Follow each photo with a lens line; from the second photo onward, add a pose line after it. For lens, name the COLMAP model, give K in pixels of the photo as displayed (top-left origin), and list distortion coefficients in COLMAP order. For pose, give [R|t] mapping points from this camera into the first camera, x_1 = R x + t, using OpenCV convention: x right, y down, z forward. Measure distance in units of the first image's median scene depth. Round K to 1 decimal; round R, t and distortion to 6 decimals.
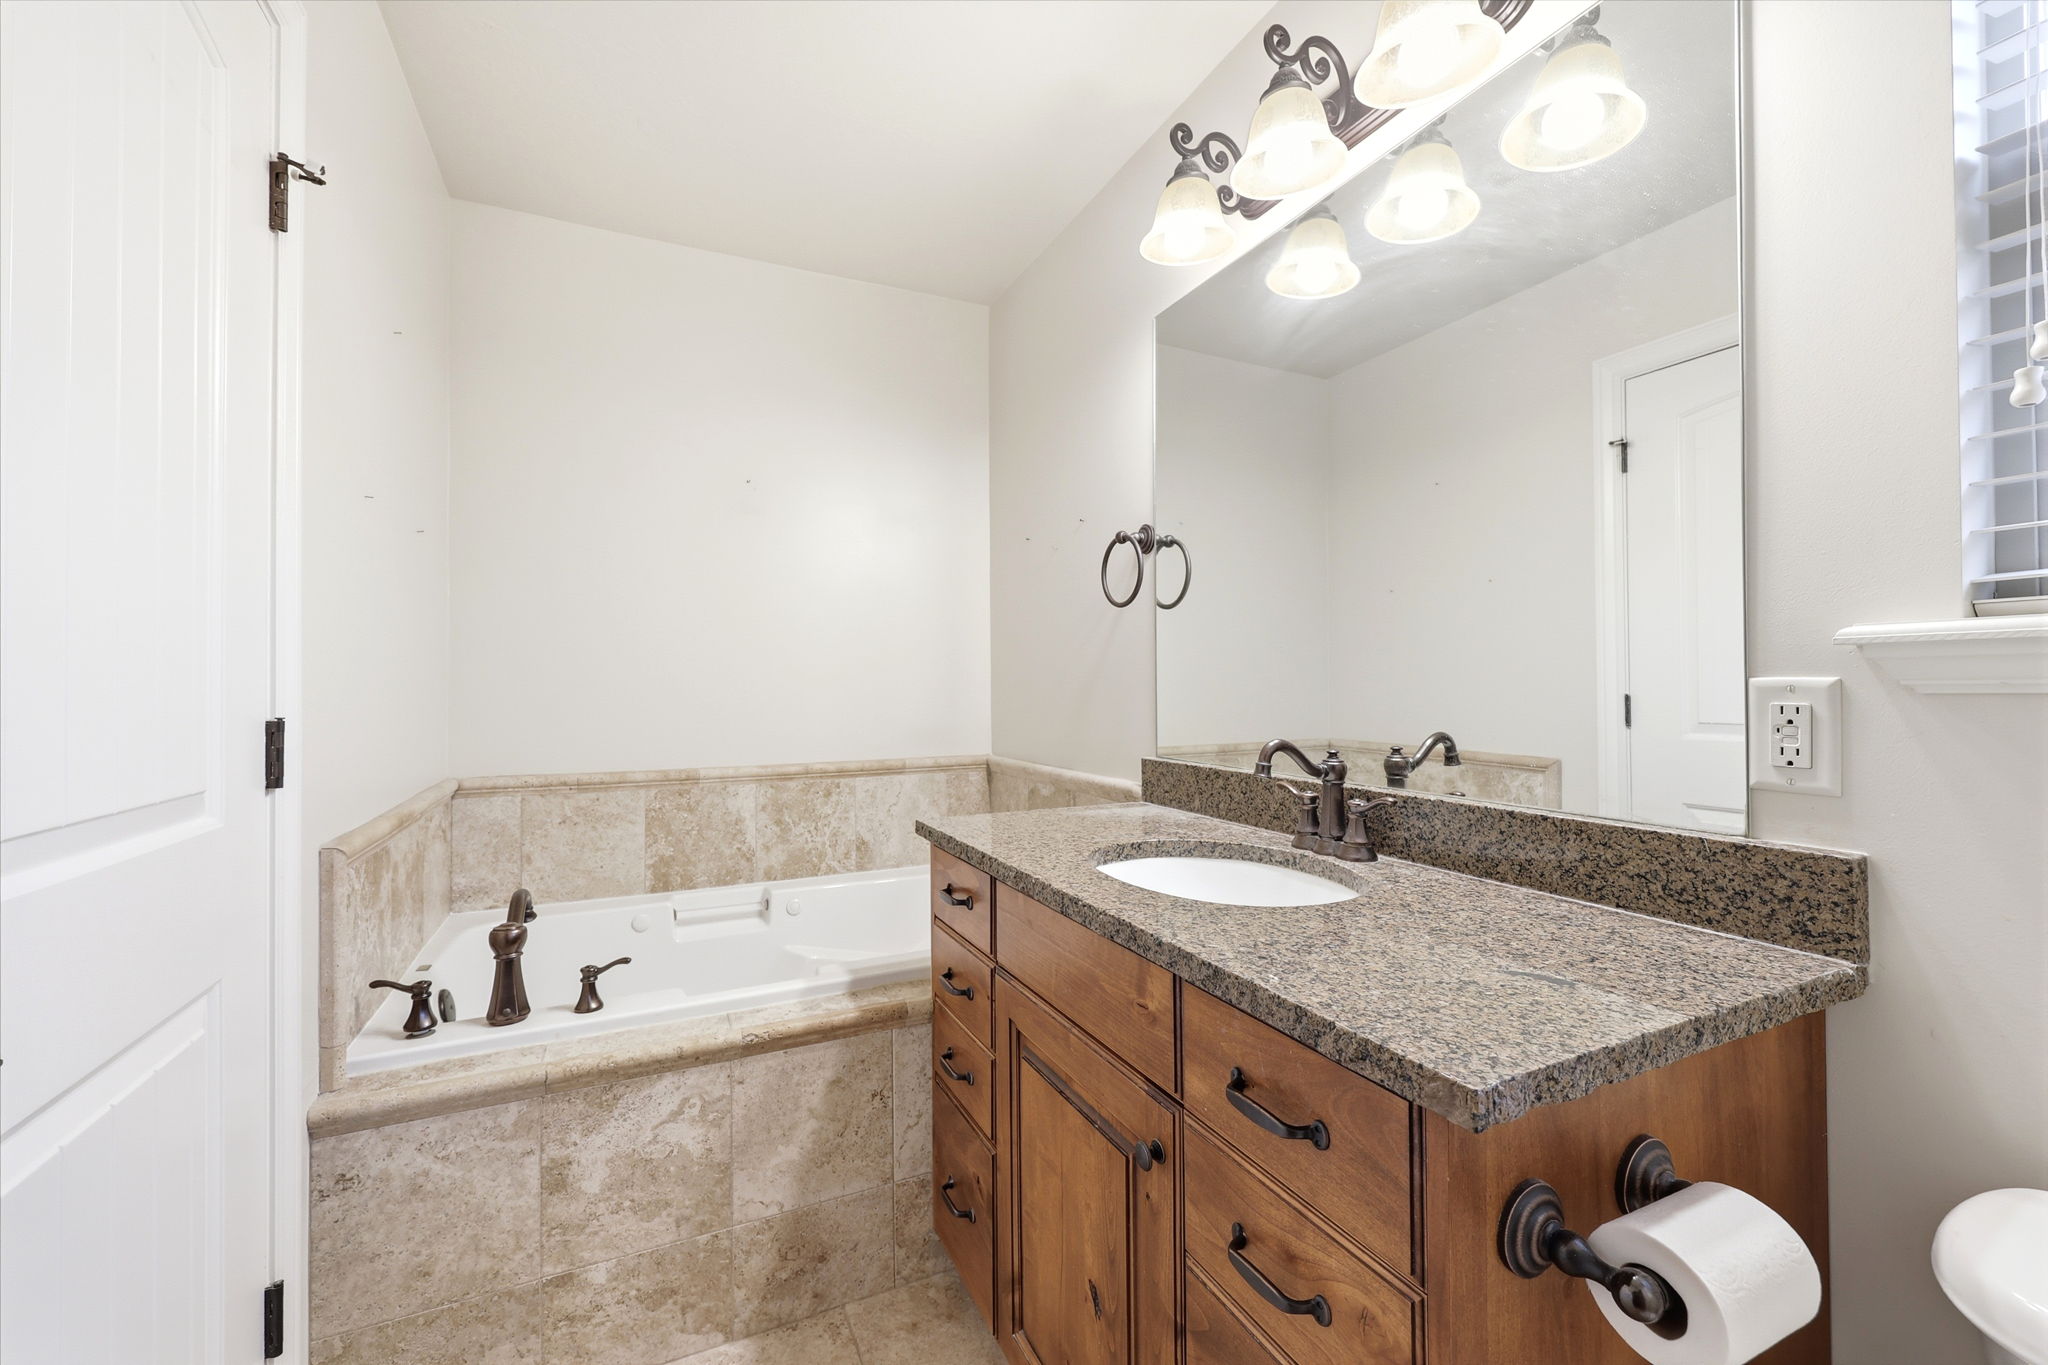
lens RADIAL K [[816.8, 0, 1028.2], [0, 816.8, 678.9], [0, 0, 1]] dist [-0.003627, -0.000638]
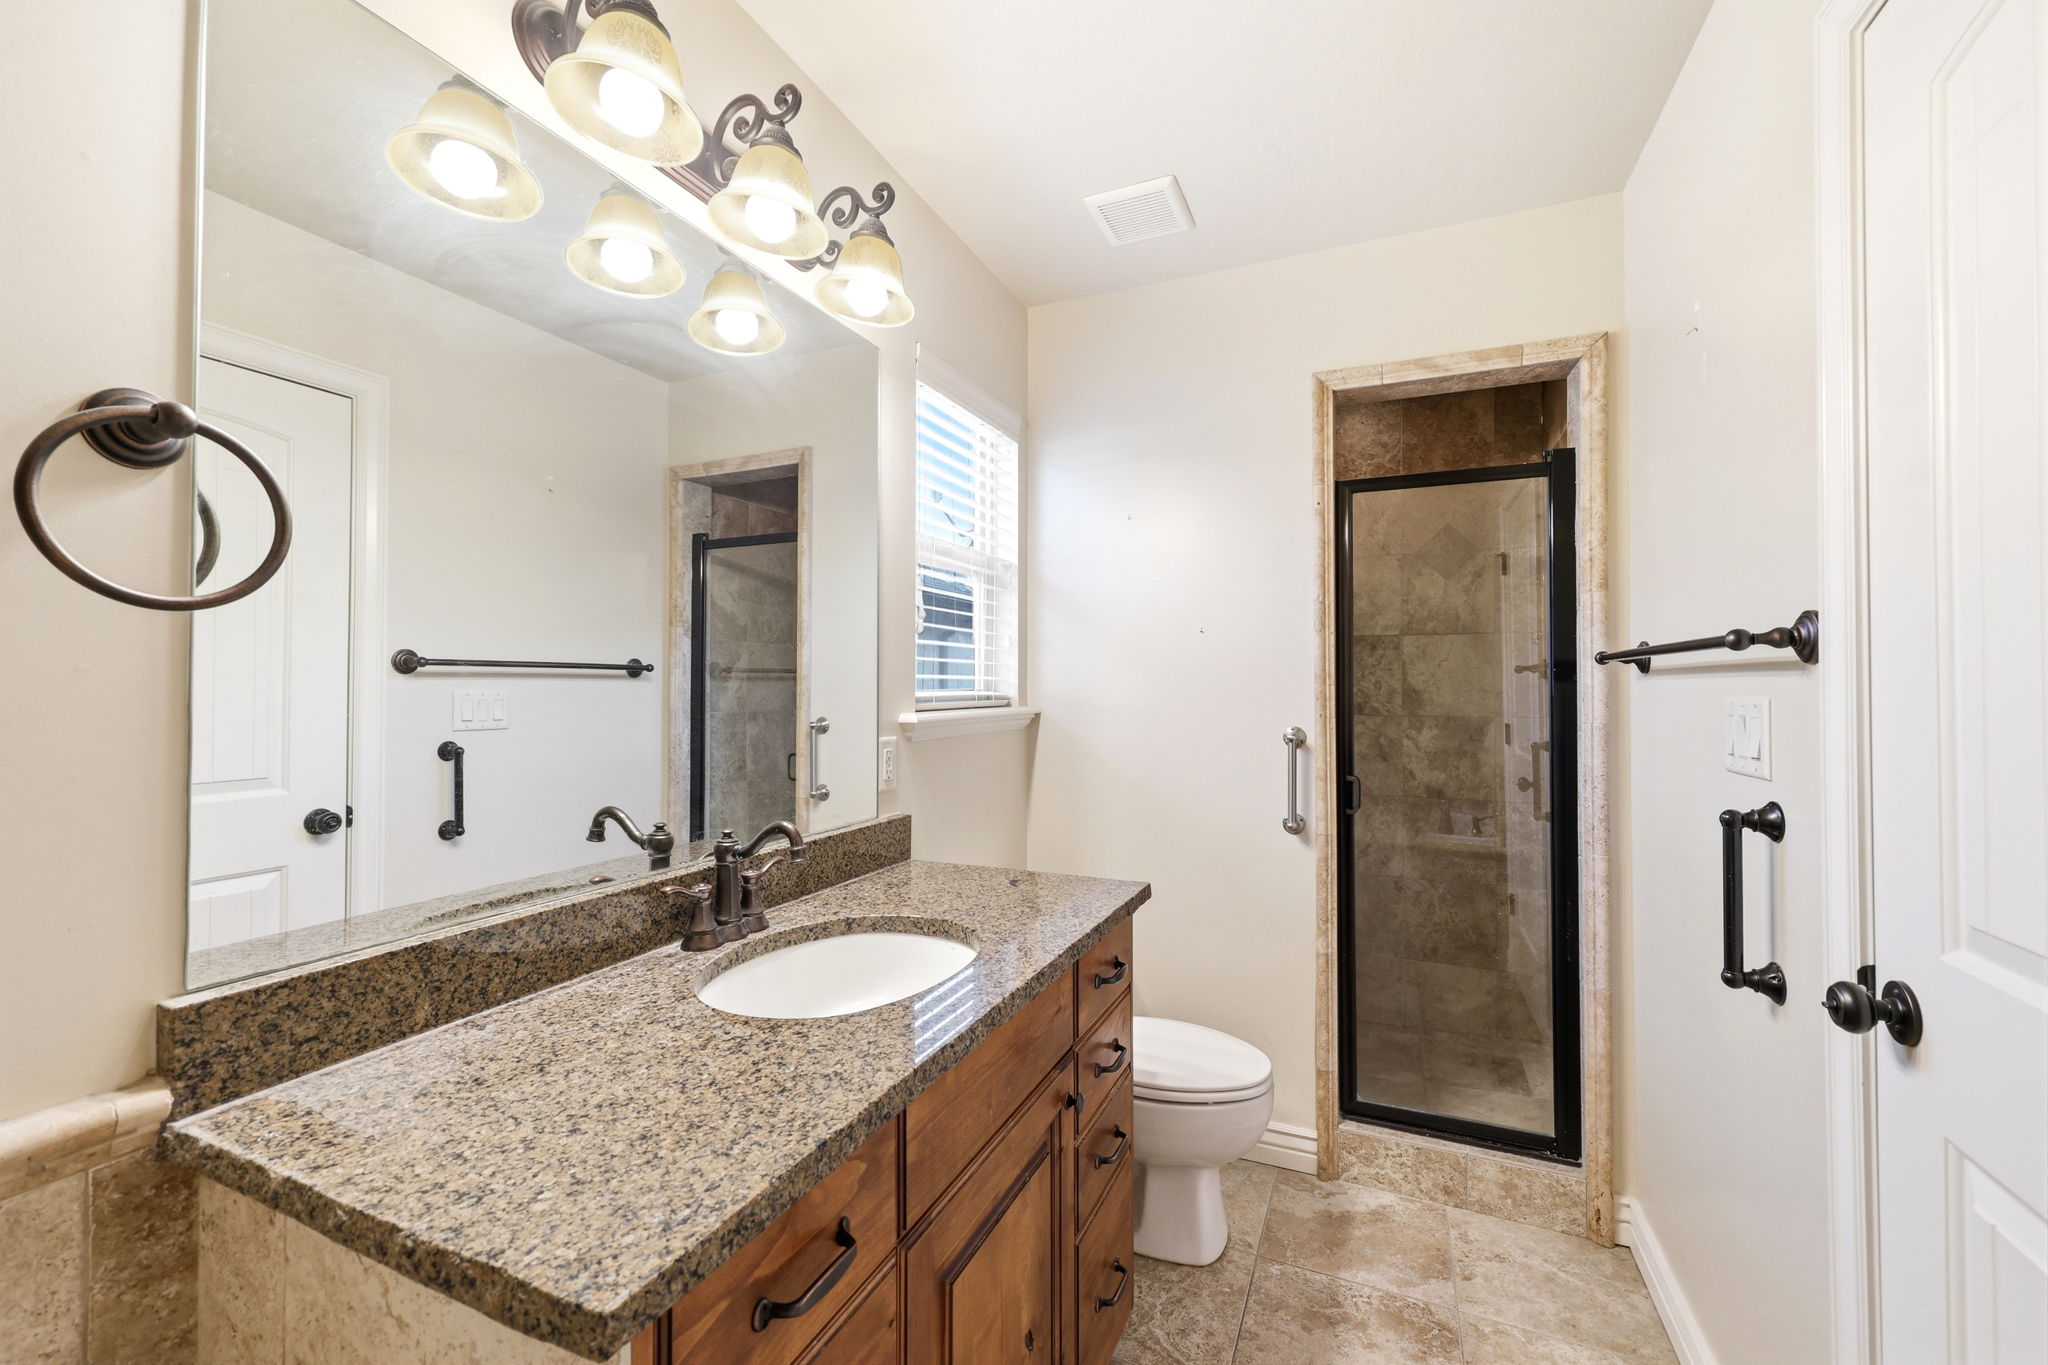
lens RADIAL K [[816.8, 0, 1028.2], [0, 816.8, 678.9], [0, 0, 1]] dist [-0.003627, -0.000638]
pose [[-0.646612, 0.018581, 0.762593, -0.598554], [0.002639, 0.999752, -0.022121, -0.069000], [-0.762815, -0.012291, -0.646500, 1.361917]]
